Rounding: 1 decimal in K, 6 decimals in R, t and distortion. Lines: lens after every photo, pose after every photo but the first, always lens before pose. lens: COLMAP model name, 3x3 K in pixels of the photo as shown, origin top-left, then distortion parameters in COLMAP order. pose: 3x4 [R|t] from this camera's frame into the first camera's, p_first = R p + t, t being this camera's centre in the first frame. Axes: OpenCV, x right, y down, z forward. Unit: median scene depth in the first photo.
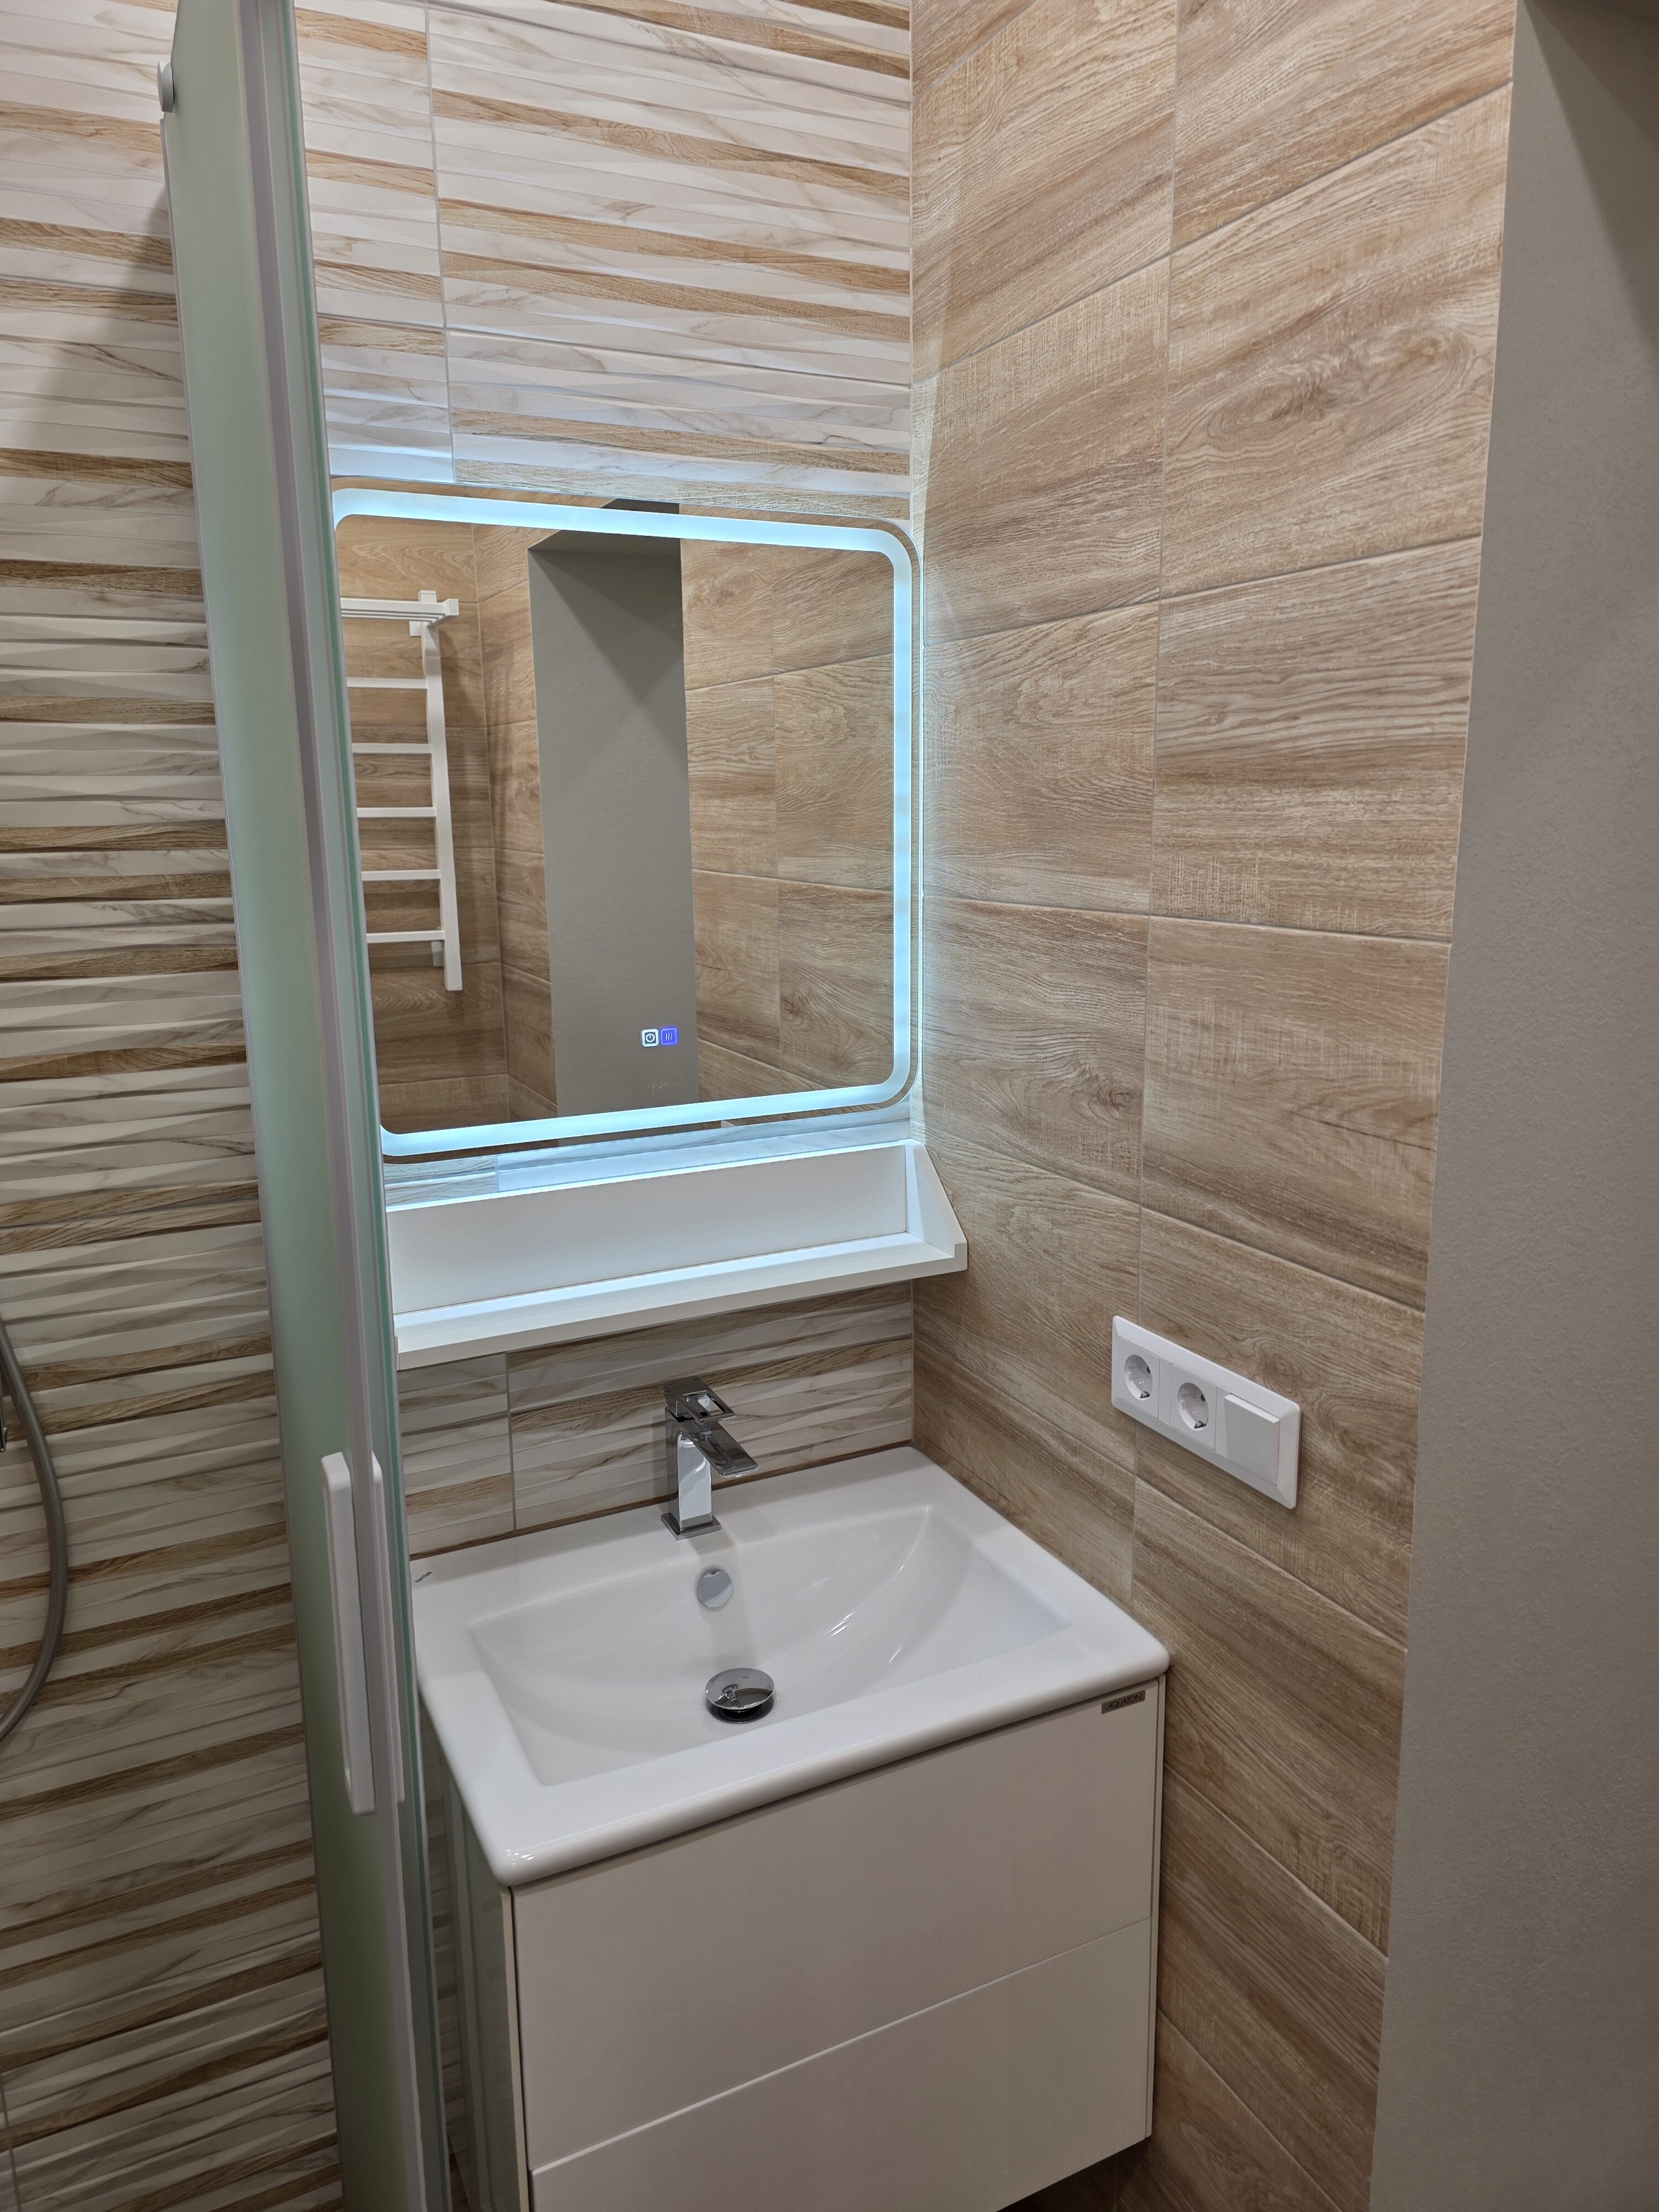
lens RADIAL K [[1508.3, 0, 831.6], [0, 1508.3, 1089.5], [0, 0, 1]] dist [0.047849, -0.050161]
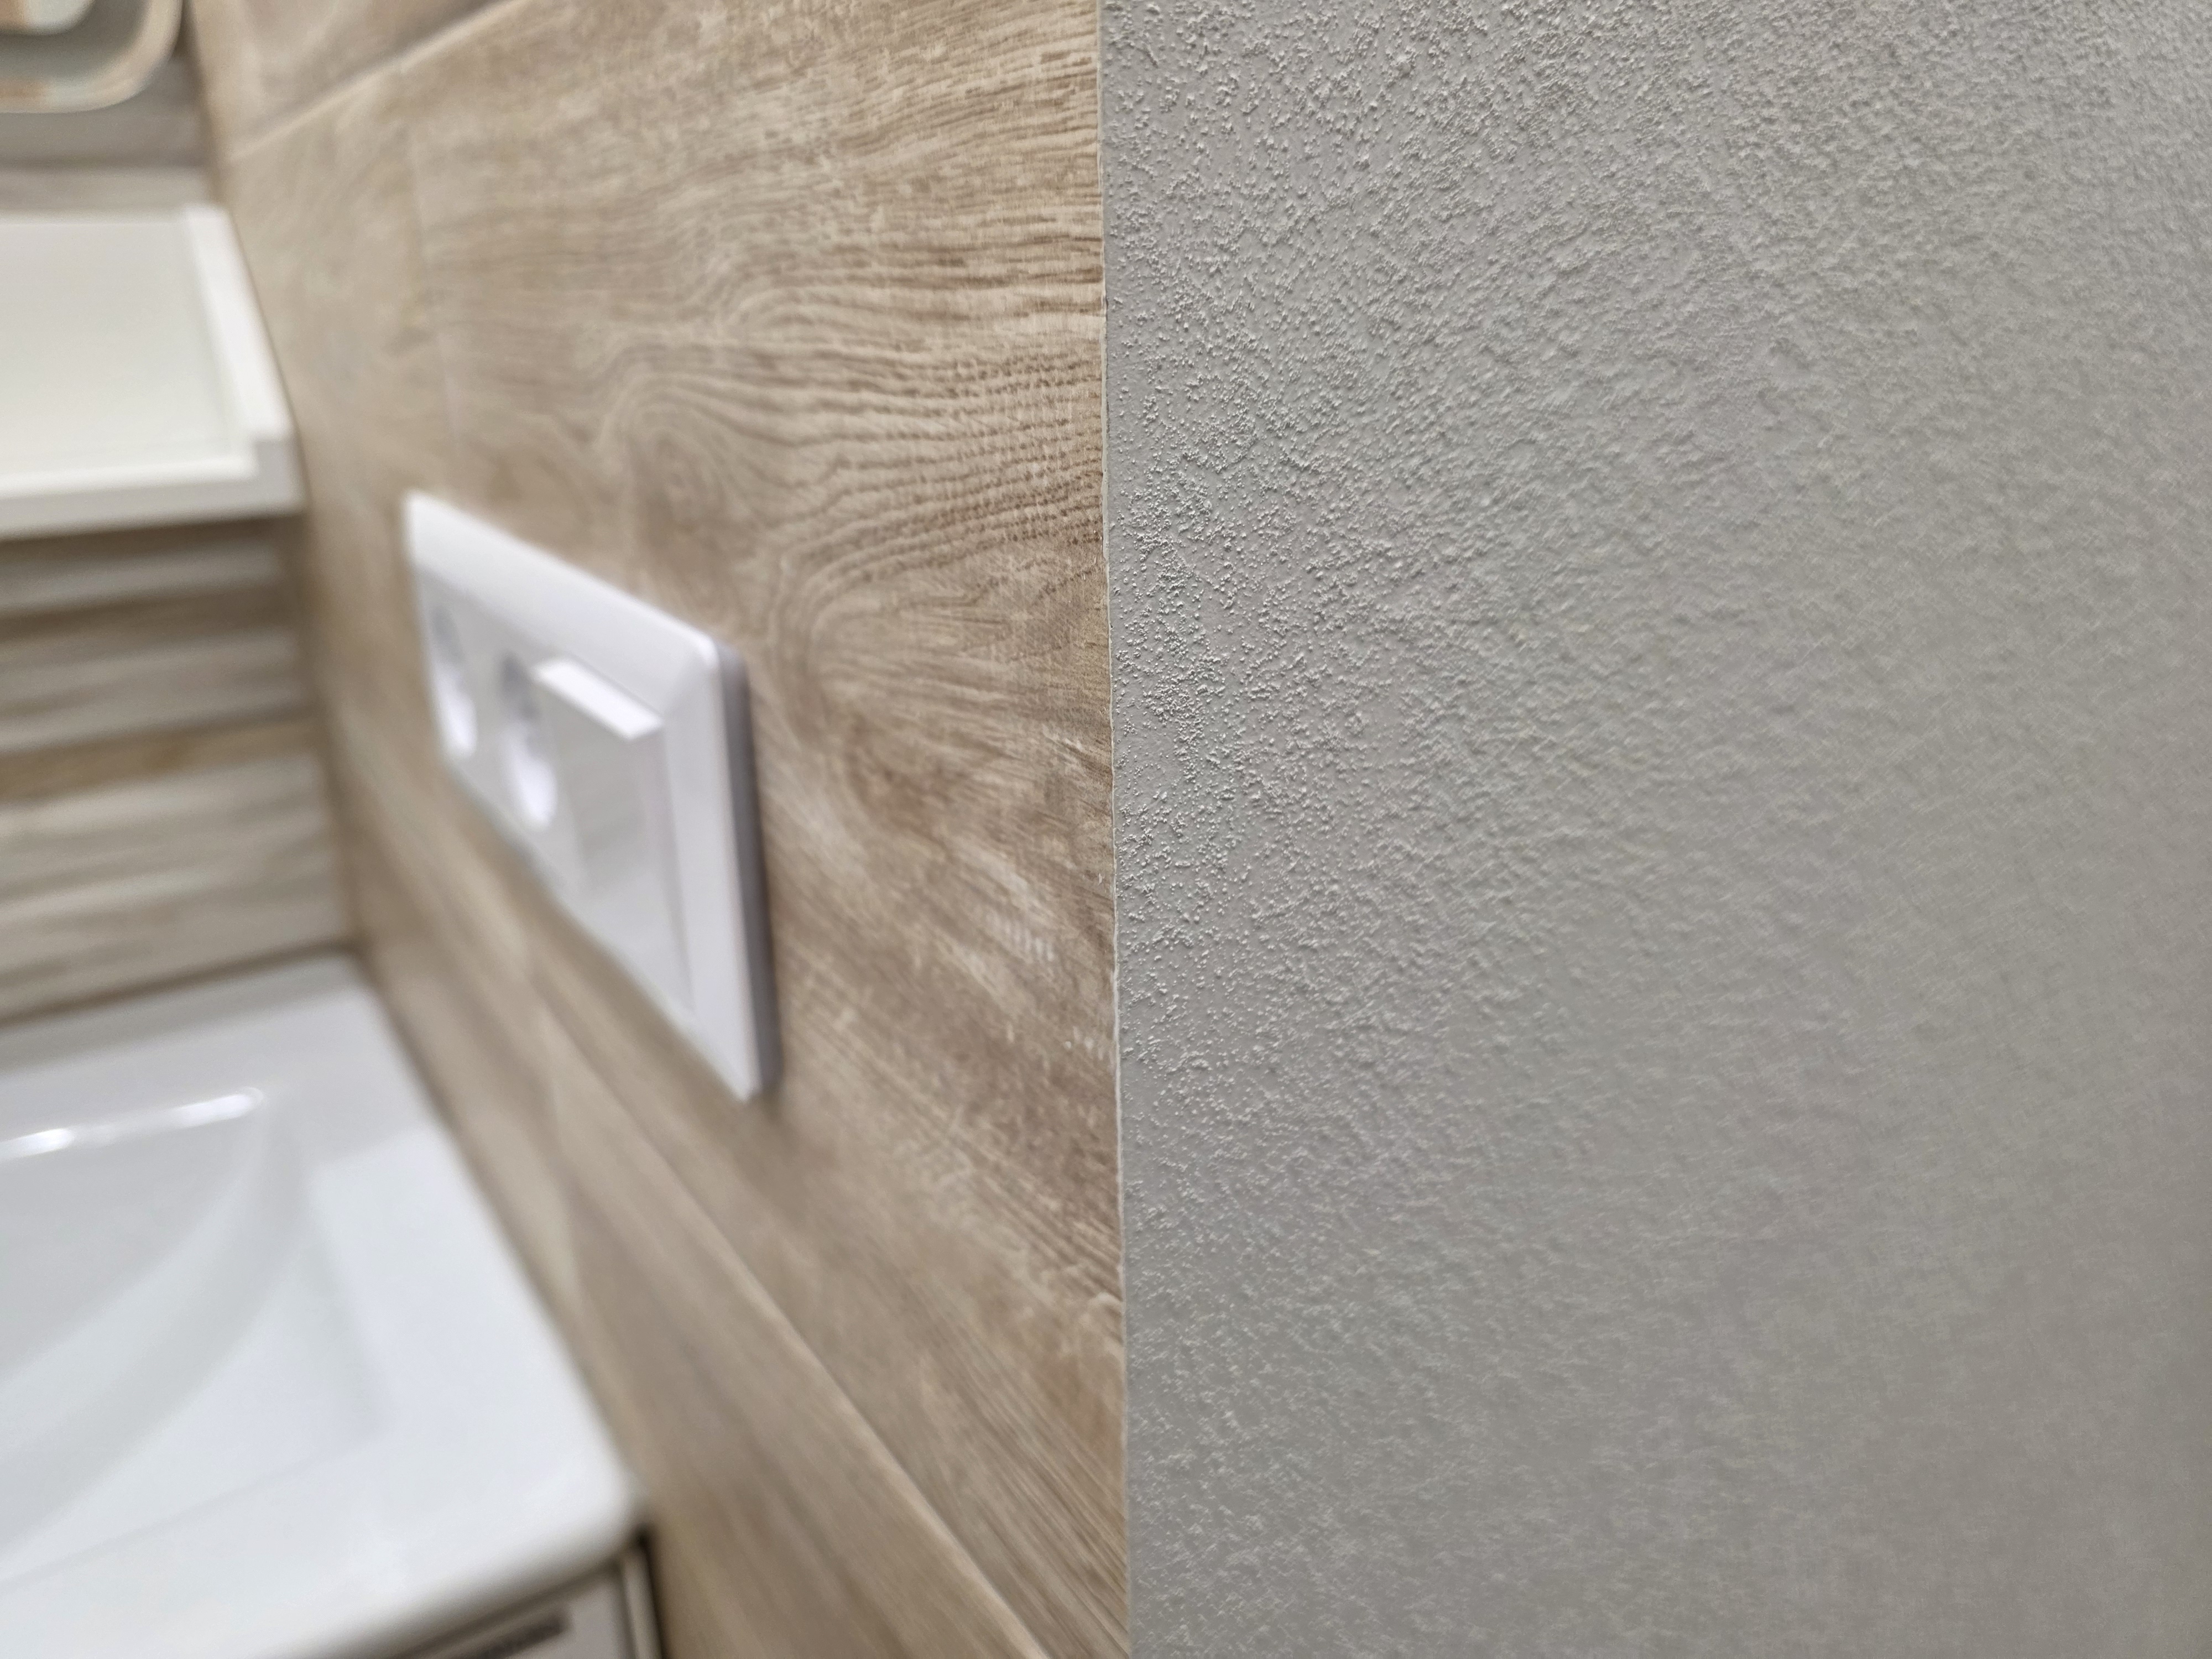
lens RADIAL K [[1535.2, 0, 1157.8], [0, 1535.2, 824.8], [0, 0, 1]] dist [0.001529, -0.002755]
pose [[0.987950, -0.042810, 0.148735, 0.345689], [0.021221, 0.989378, 0.143812, 0.209397], [-0.153312, -0.138922, 0.978364, 0.795420]]
